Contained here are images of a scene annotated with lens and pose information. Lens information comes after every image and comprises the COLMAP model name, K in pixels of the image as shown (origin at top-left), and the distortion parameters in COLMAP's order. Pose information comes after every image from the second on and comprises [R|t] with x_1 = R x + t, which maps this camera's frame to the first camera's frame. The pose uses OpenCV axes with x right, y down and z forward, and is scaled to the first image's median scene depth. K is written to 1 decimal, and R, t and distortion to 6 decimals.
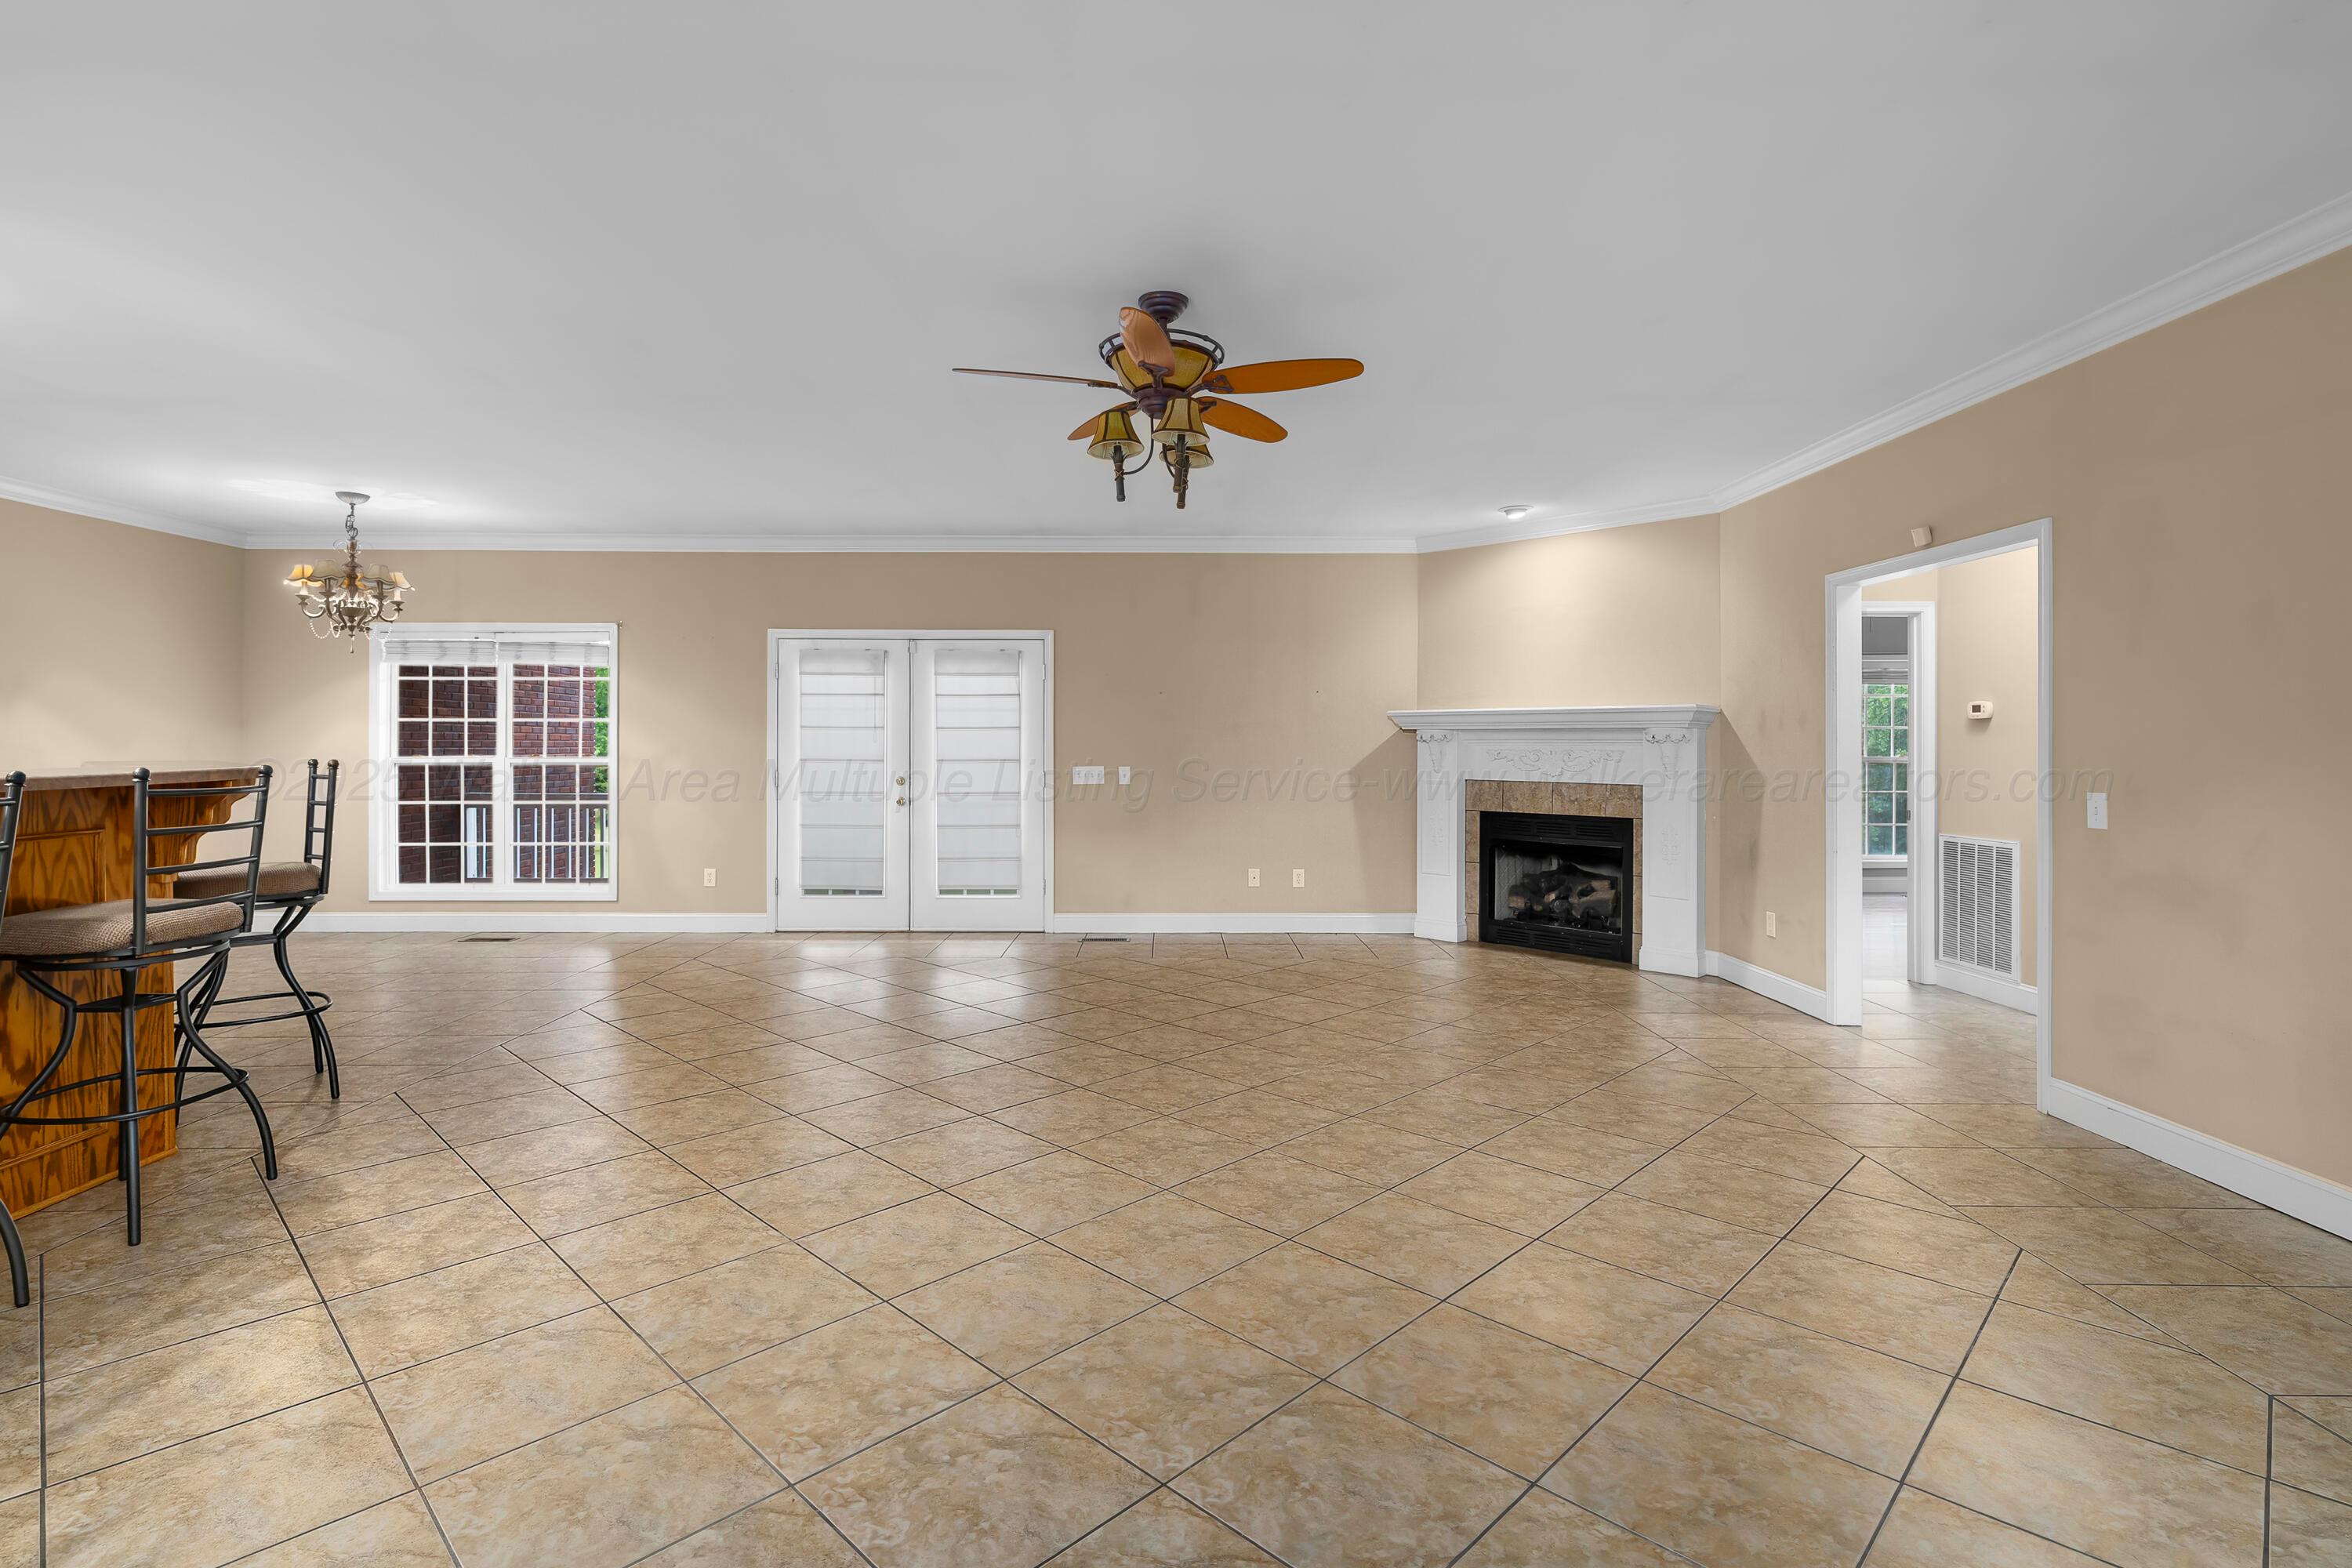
lens RADIAL K [[1118.2, 0, 1178.9], [0, 1118.2, 746.5], [0, 0, 1]] dist [0.000160, -0.000206]
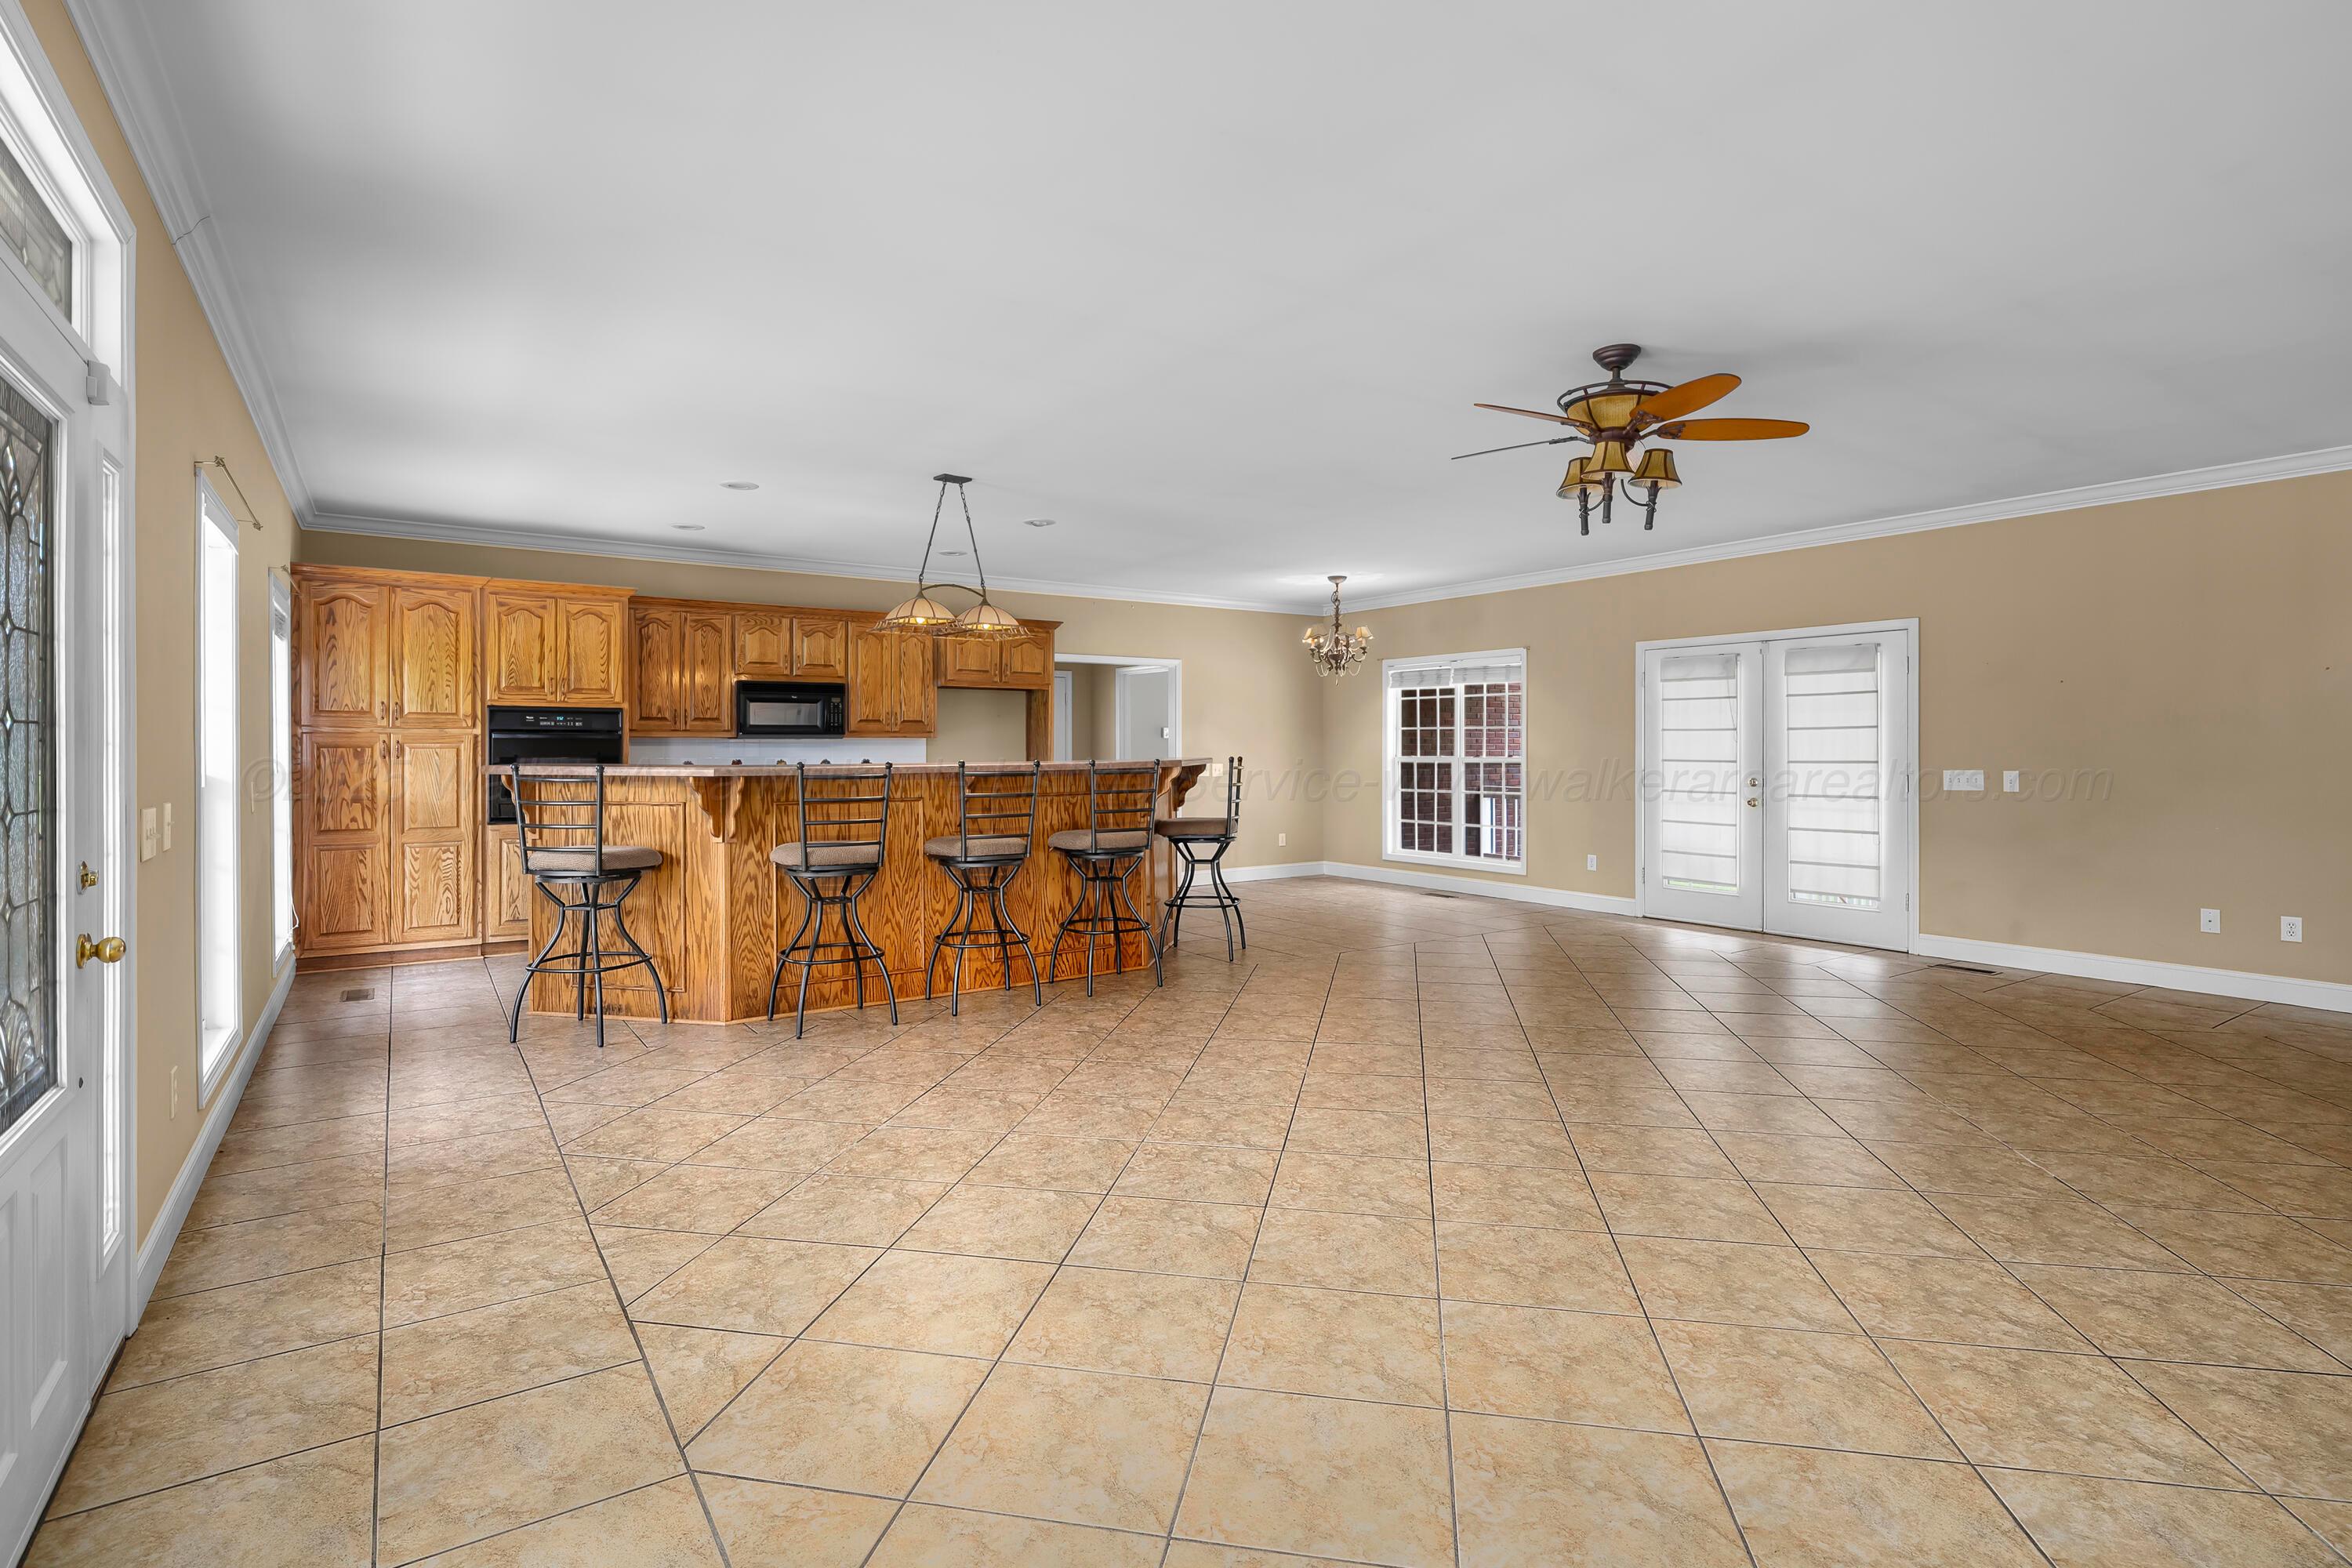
lens RADIAL K [[1158.6, 0, 1186.3], [0, 1158.6, 750.7], [0, 0, 1]] dist [-0.001304, -0.000628]
pose [[0.554415, -0.000978, -0.832240, 0.364707], [0.002170, 0.999998, 0.000271, 0.001414], [0.832237, -0.001956, 0.554416, -0.004059]]
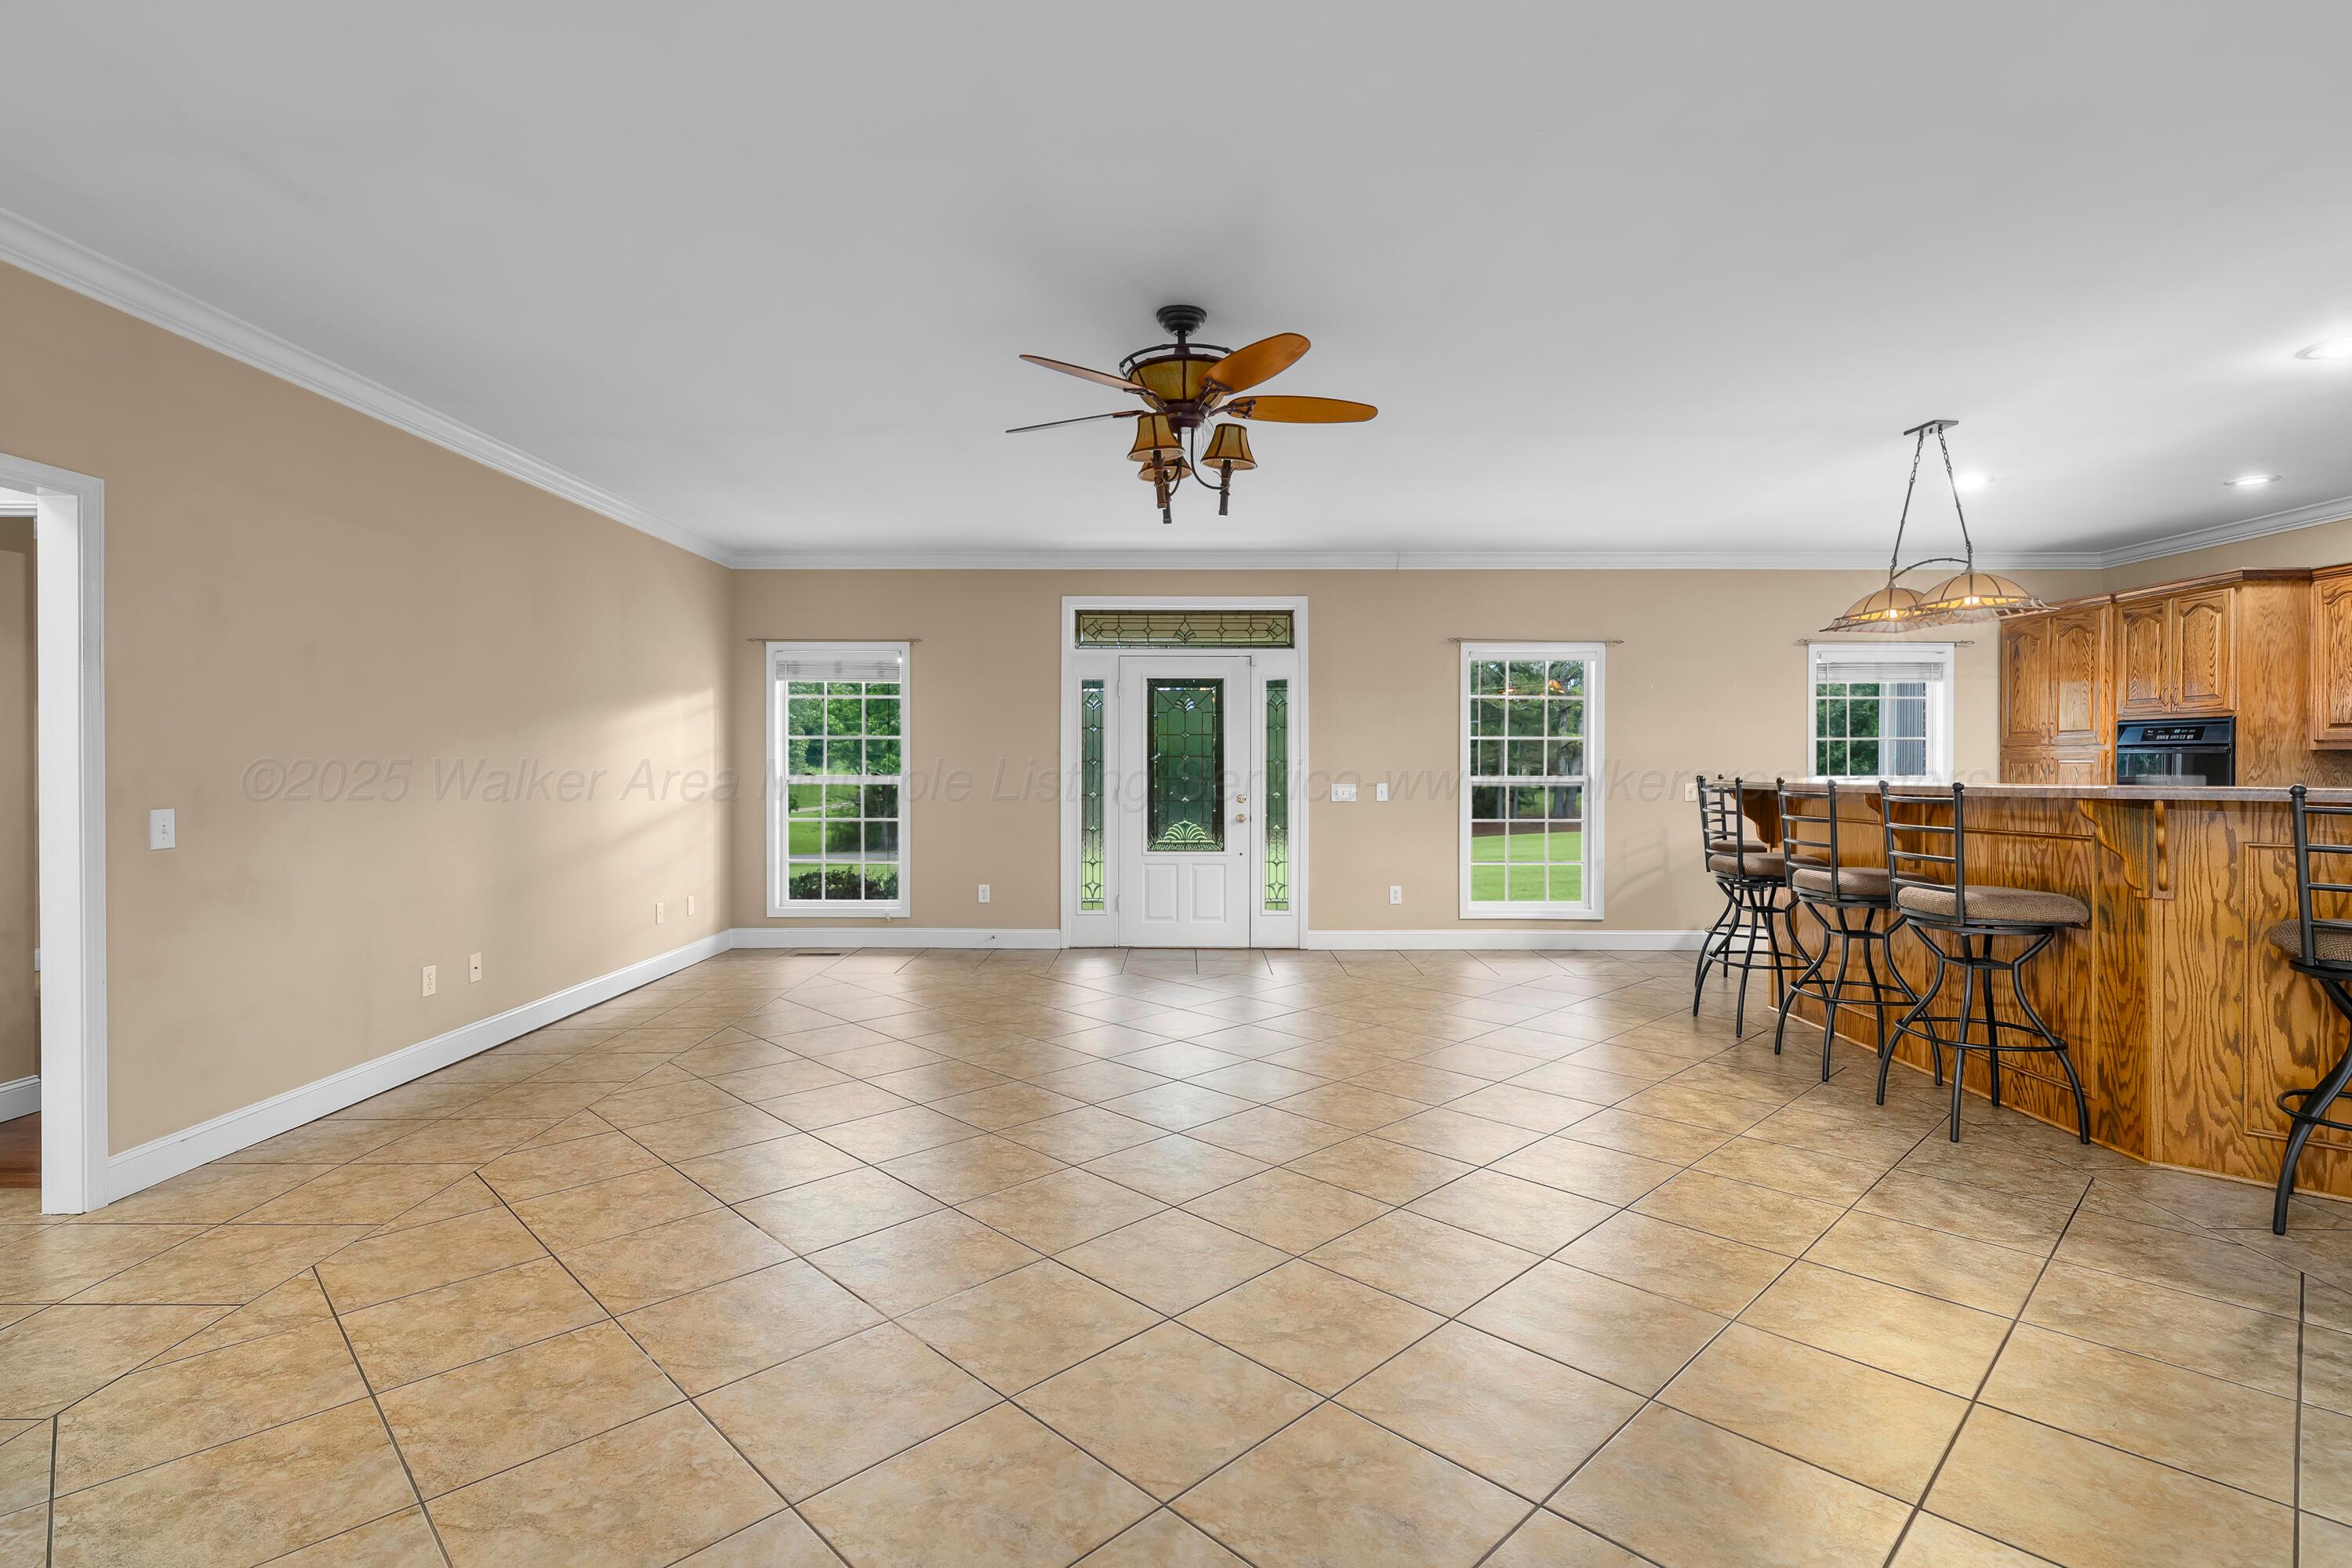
lens RADIAL K [[1116.4, 0, 1174.4], [0, 1116.4, 769.9], [0, 0, 1]] dist [0.000788, -0.000708]
pose [[-0.999754, -0.004024, 0.021834, -0.015310], [-0.003884, 0.999972, 0.006431, -0.000074], [-0.021859, 0.006345, -0.999741, 1.009844]]
